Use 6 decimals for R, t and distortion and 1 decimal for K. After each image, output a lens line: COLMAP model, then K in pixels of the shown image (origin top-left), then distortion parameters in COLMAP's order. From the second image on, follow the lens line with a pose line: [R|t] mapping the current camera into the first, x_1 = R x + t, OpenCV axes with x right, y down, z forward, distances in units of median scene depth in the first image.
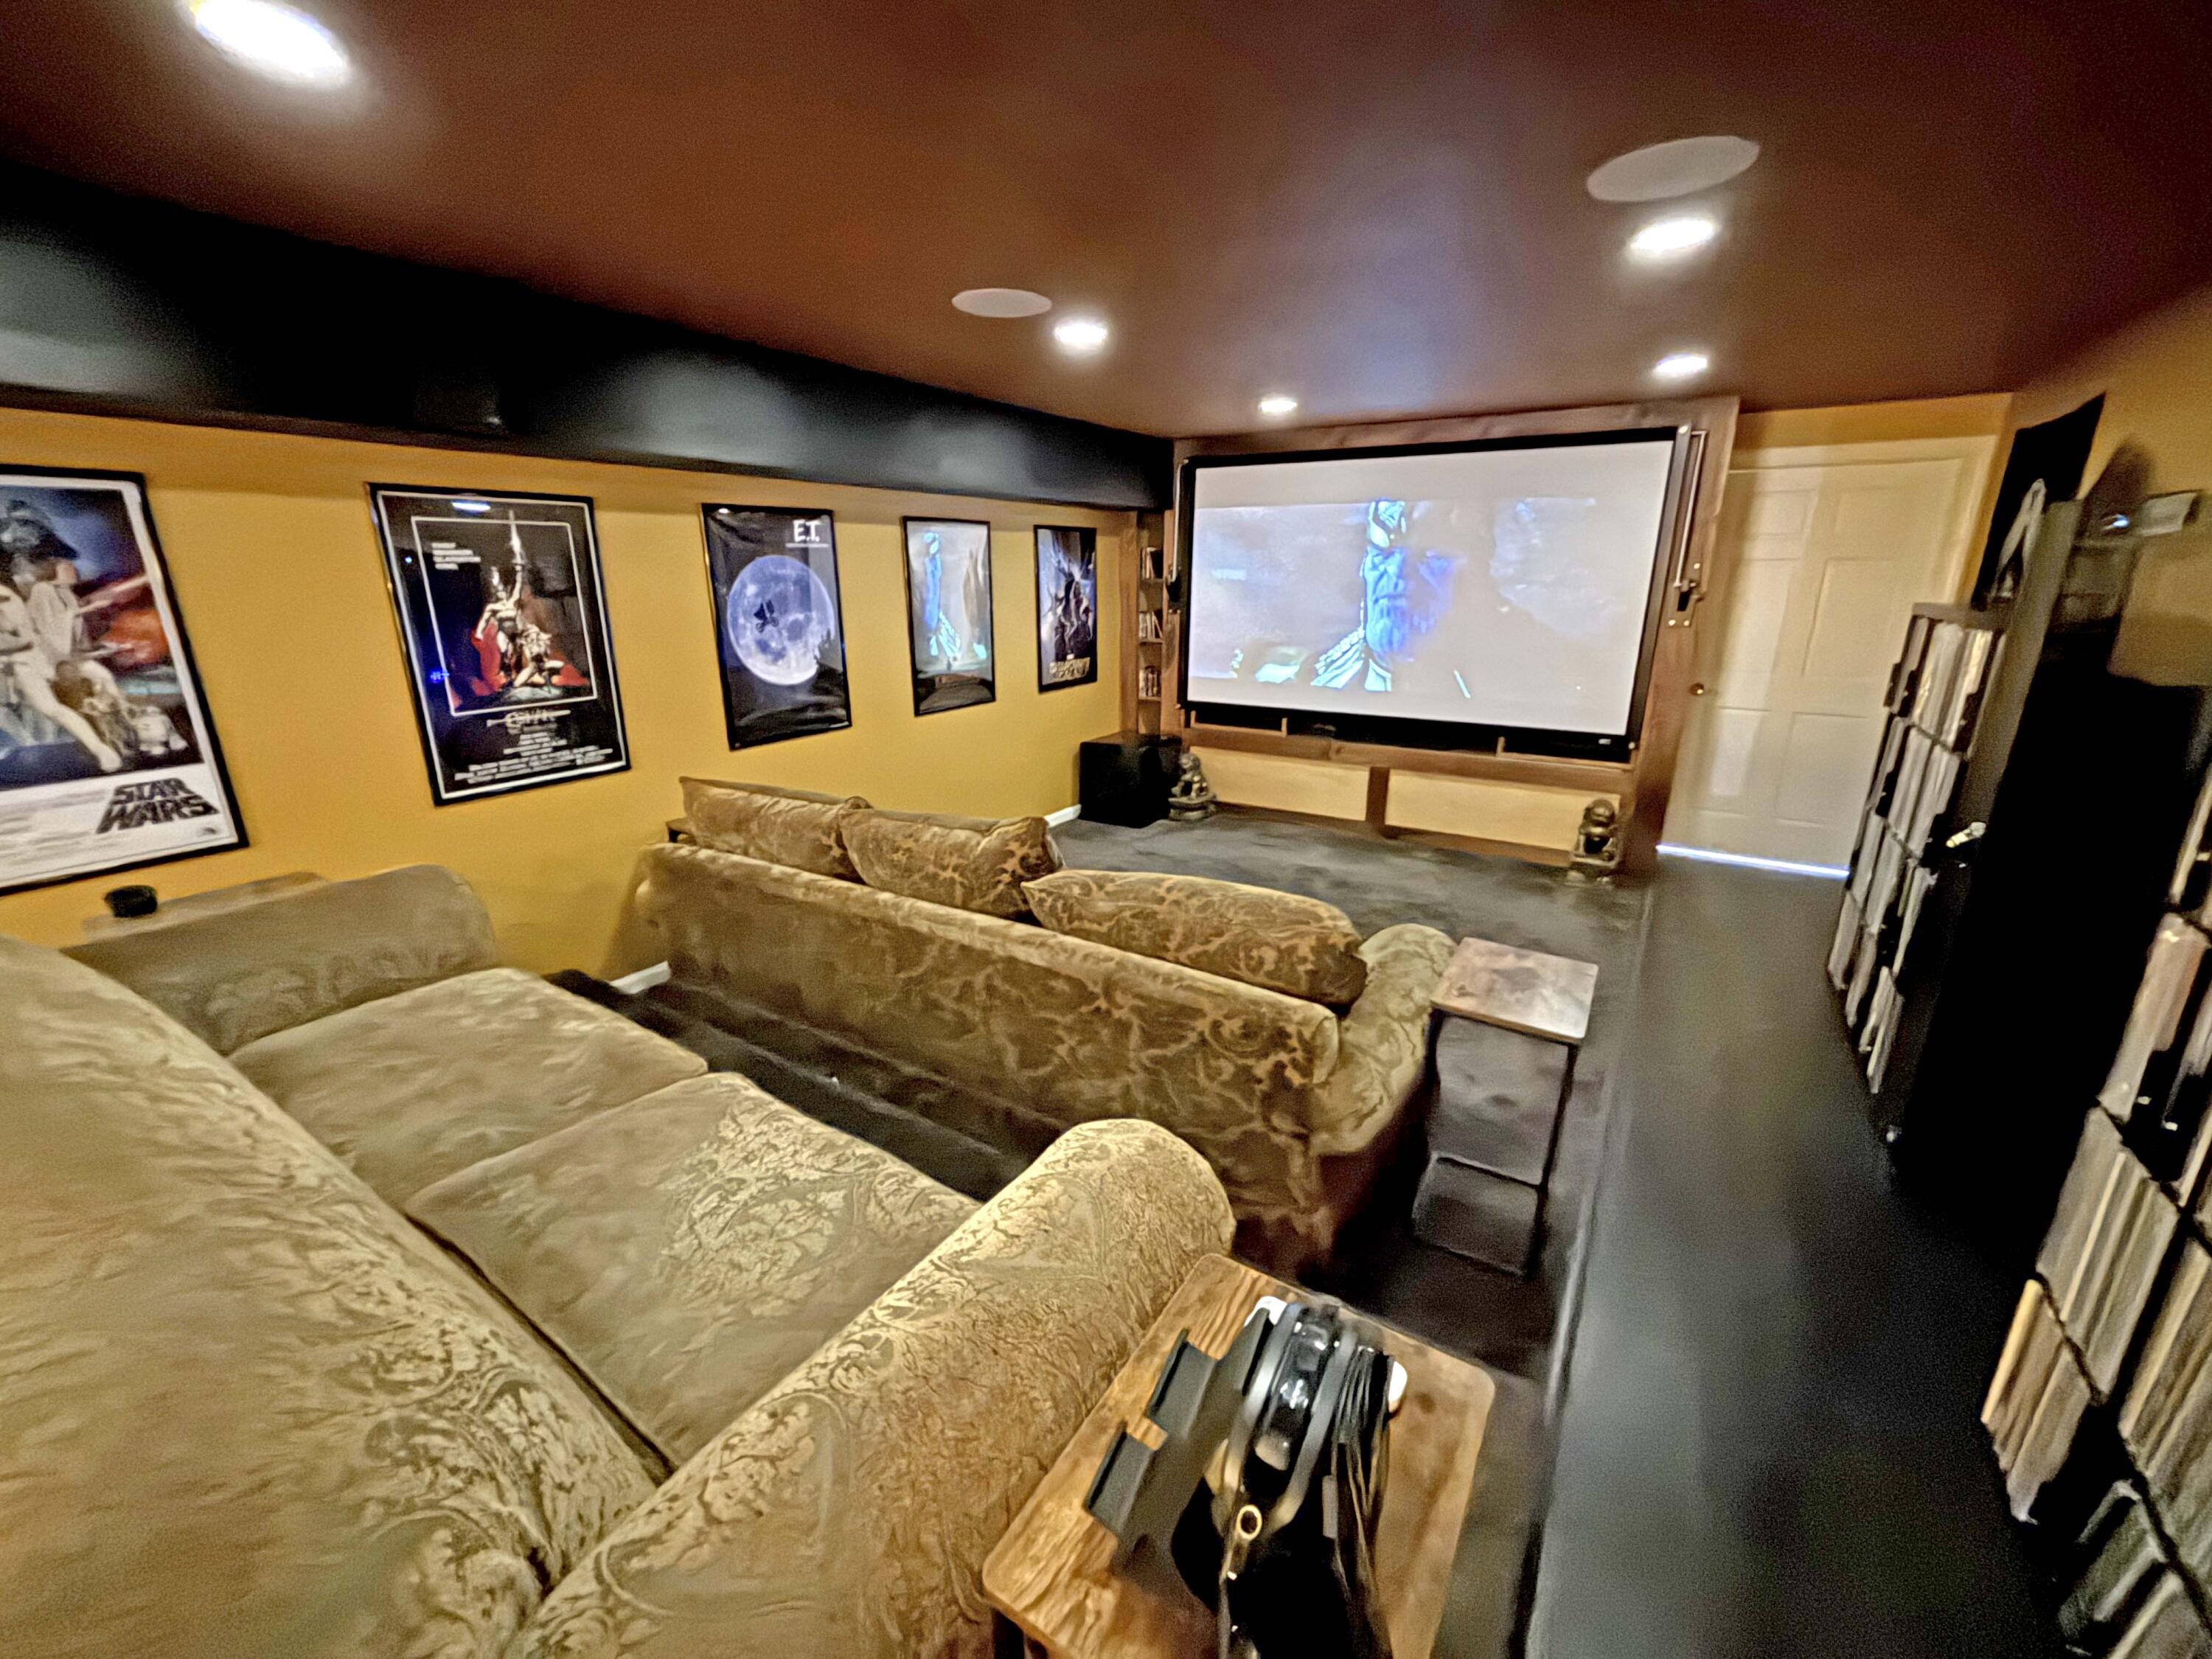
lens RADIAL K [[884.8, 0, 1106.0], [0, 884.8, 829.5], [0, 0, 1]] dist [0.003583, 0.000373]
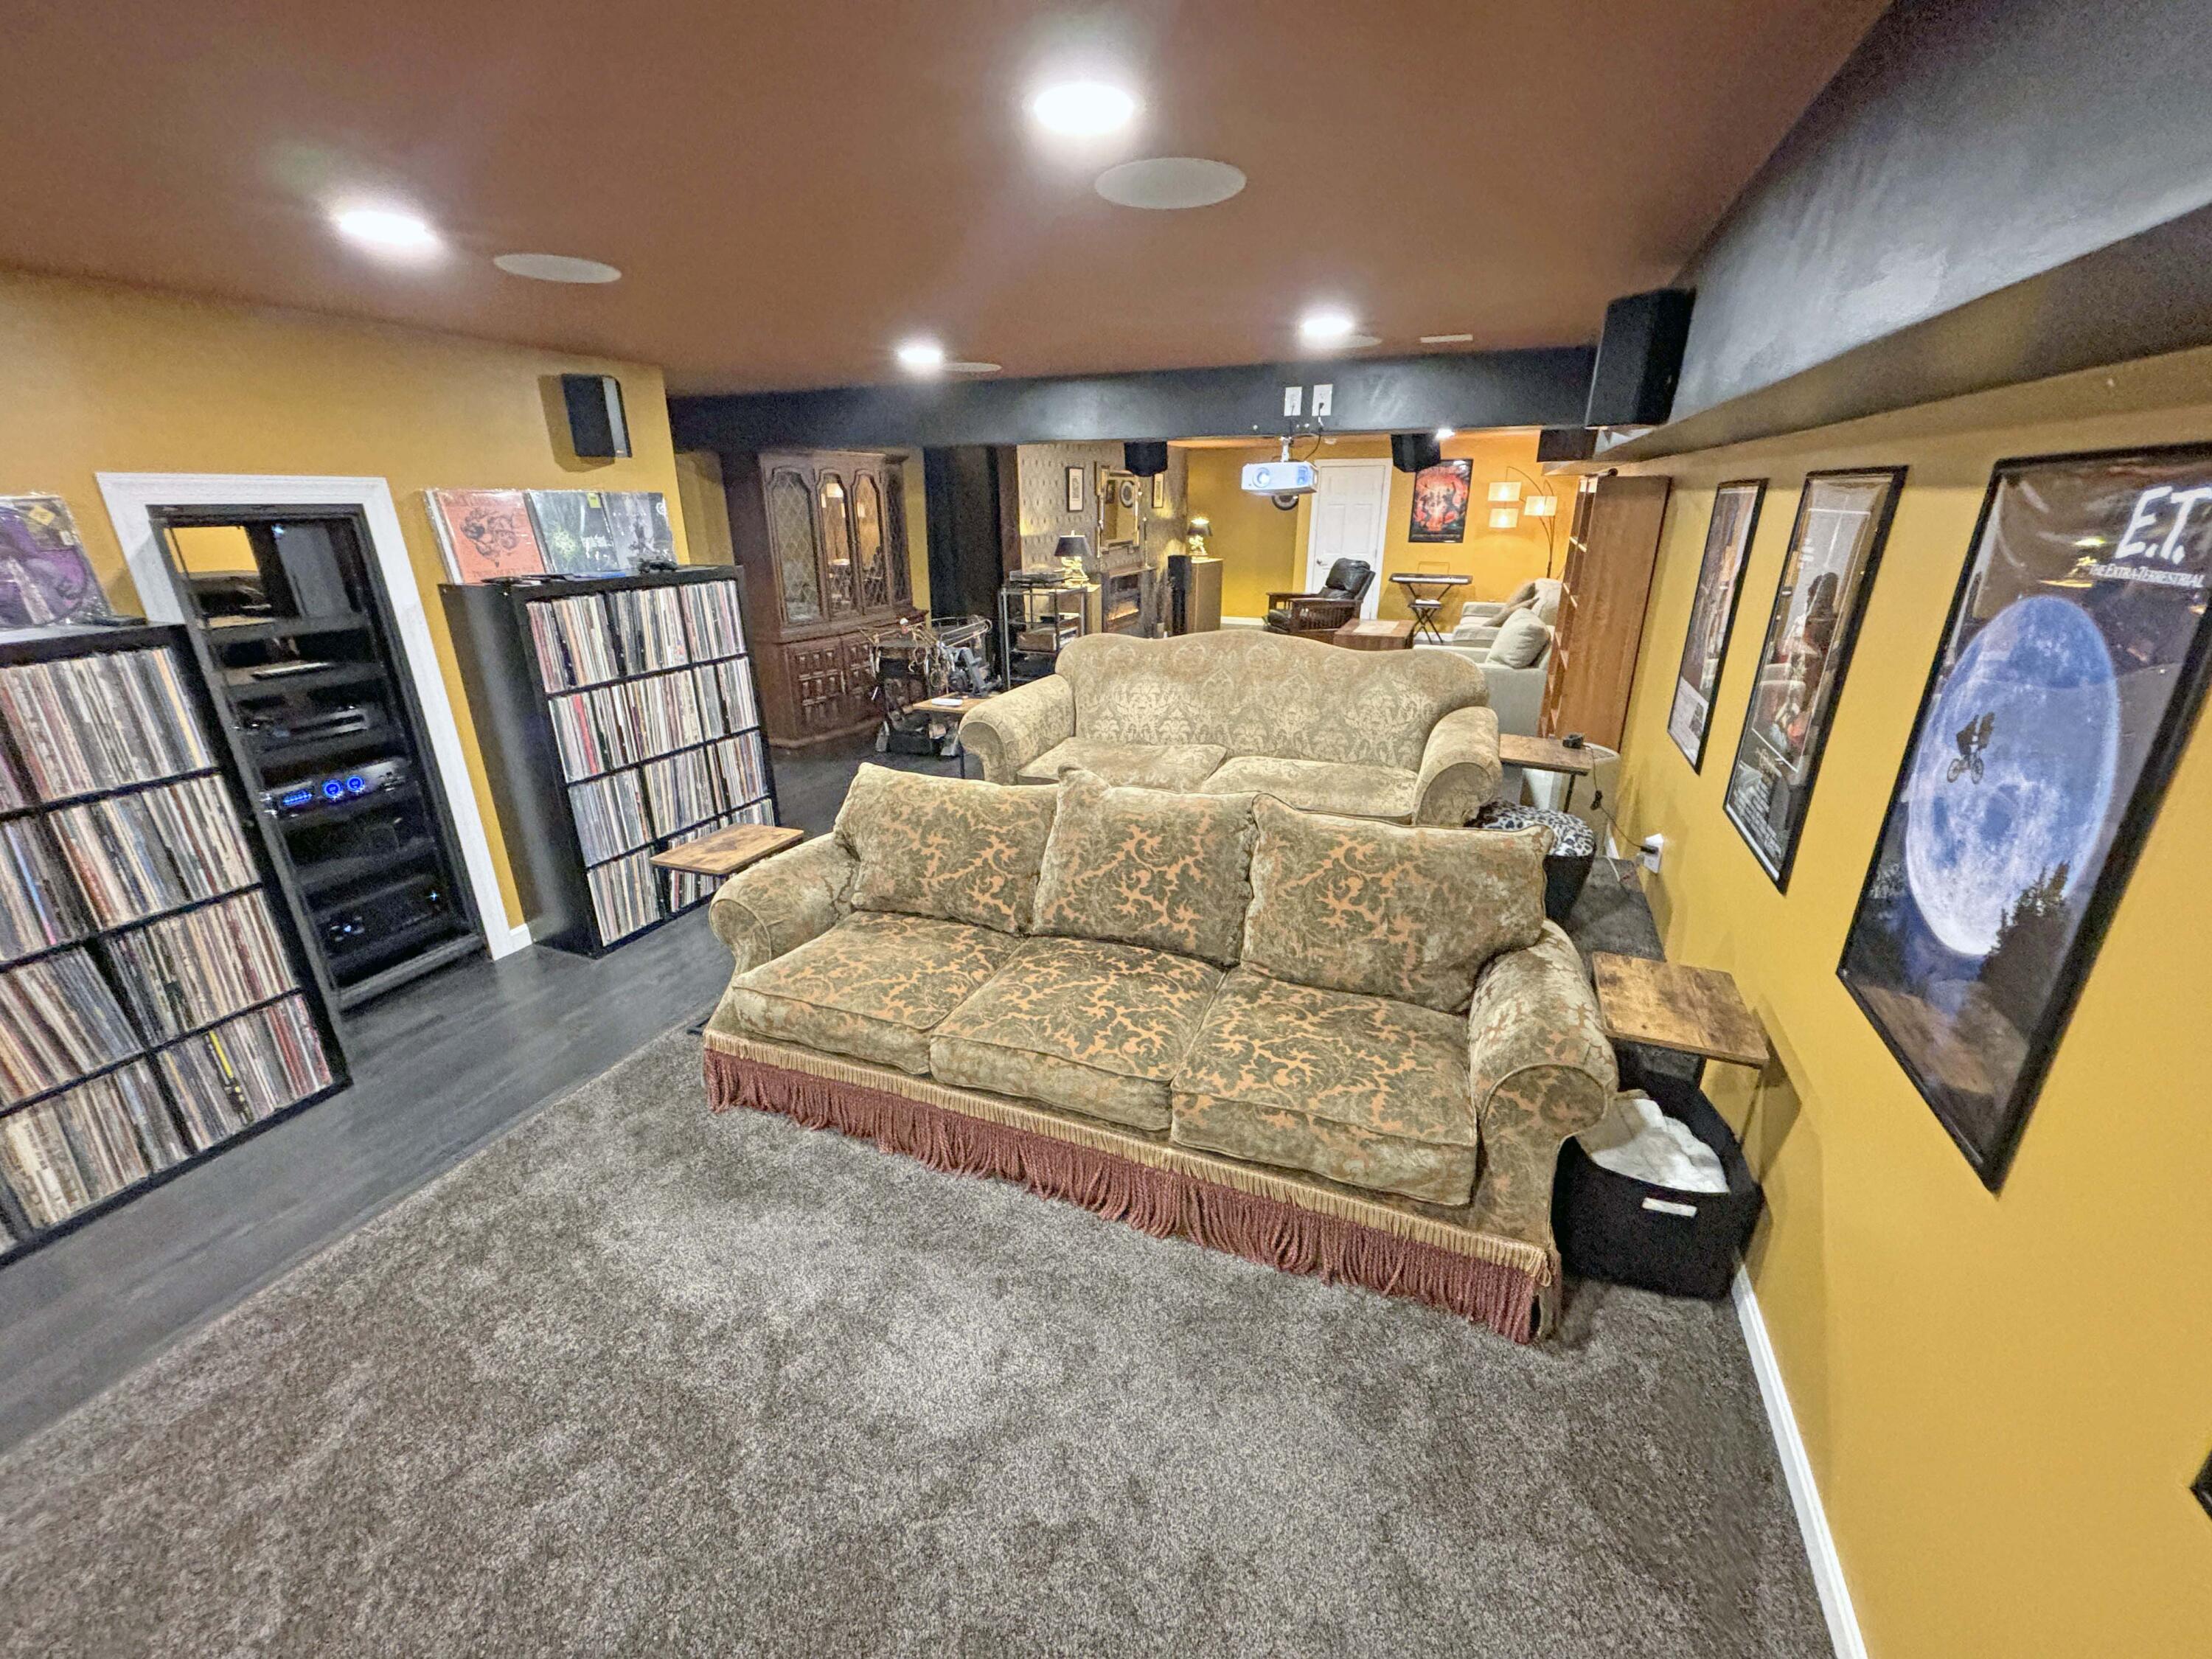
lens RADIAL K [[884.8, 0, 1106.0], [0, 884.8, 829.5], [0, 0, 1]] dist [0.003583, 0.000373]
pose [[-0.986643, 0.066370, -0.148764, 0.045945], [-0.037977, 0.794353, 0.606268, -0.560082], [0.158409, 0.603819, -0.781222, 1.638335]]
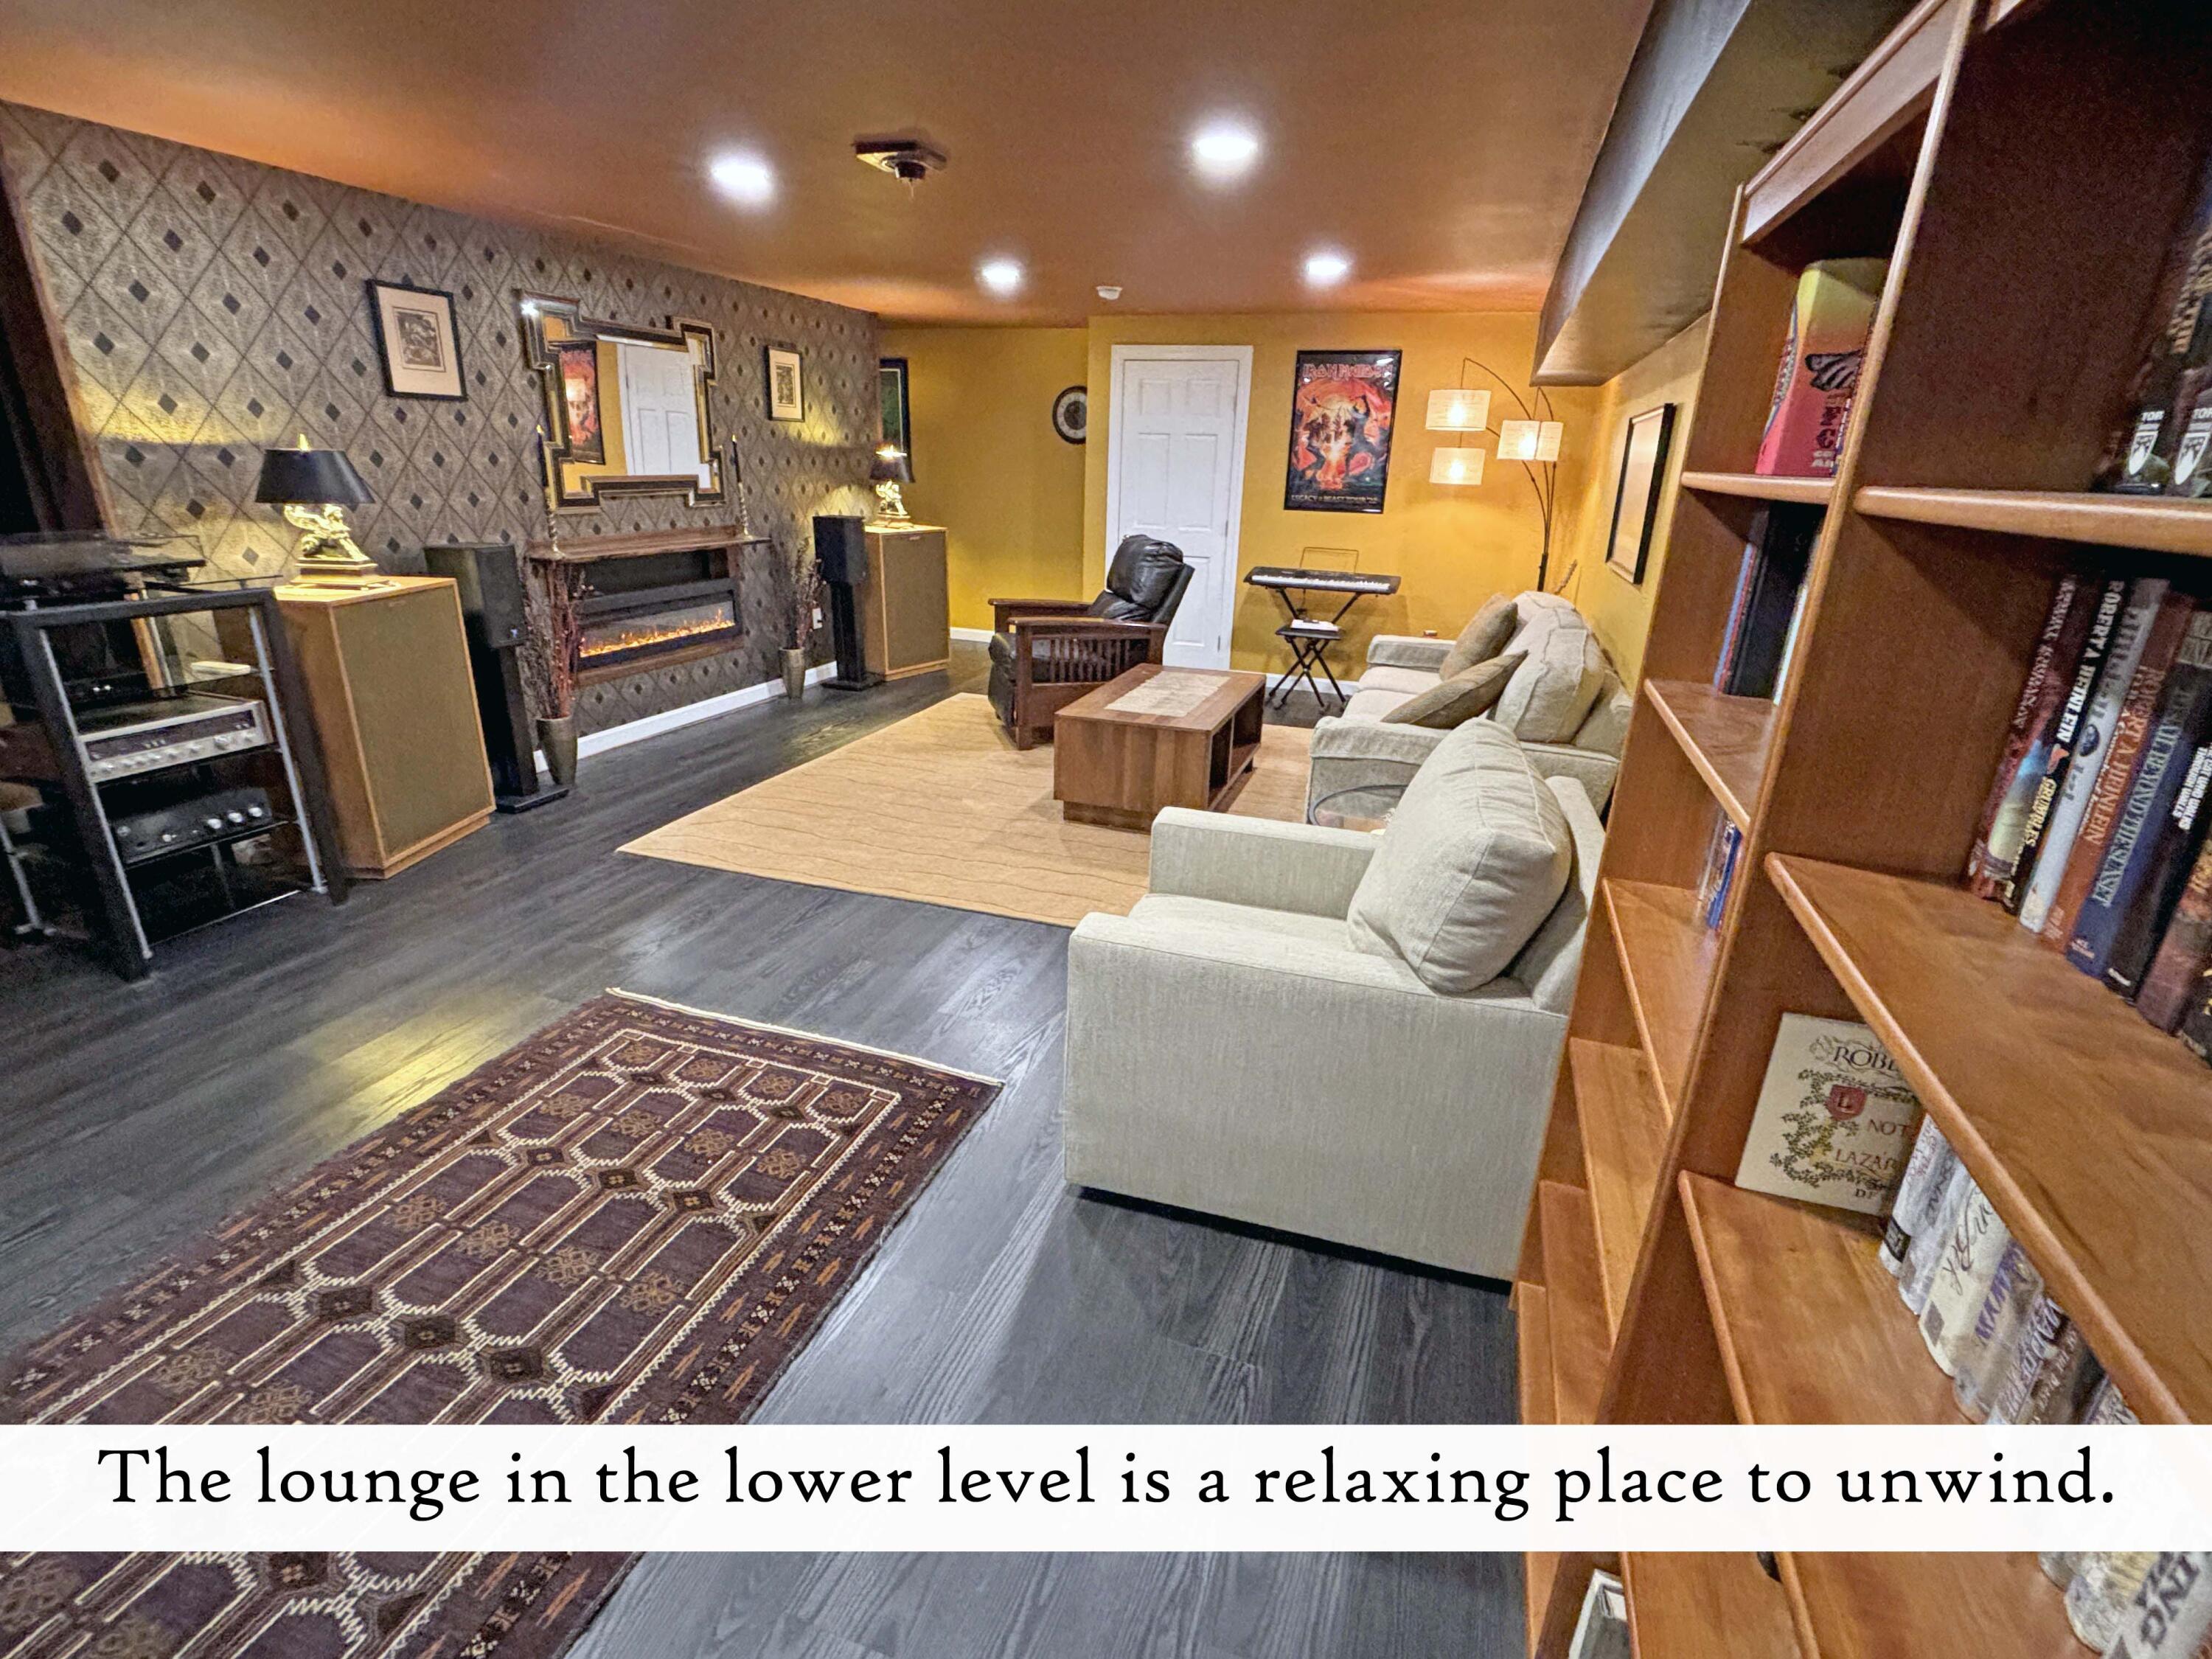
lens RADIAL K [[1044.9, 0, 1106.0], [0, 1044.9, 829.5], [0, 0, 1]] dist [0.002814, 0.000754]
pose [[-0.972478, 0.051581, -0.227212, -0.969357], [-0.094939, 0.802828, 0.588603, -0.025229], [0.212773, 0.593975, -0.775836, 0.227686]]
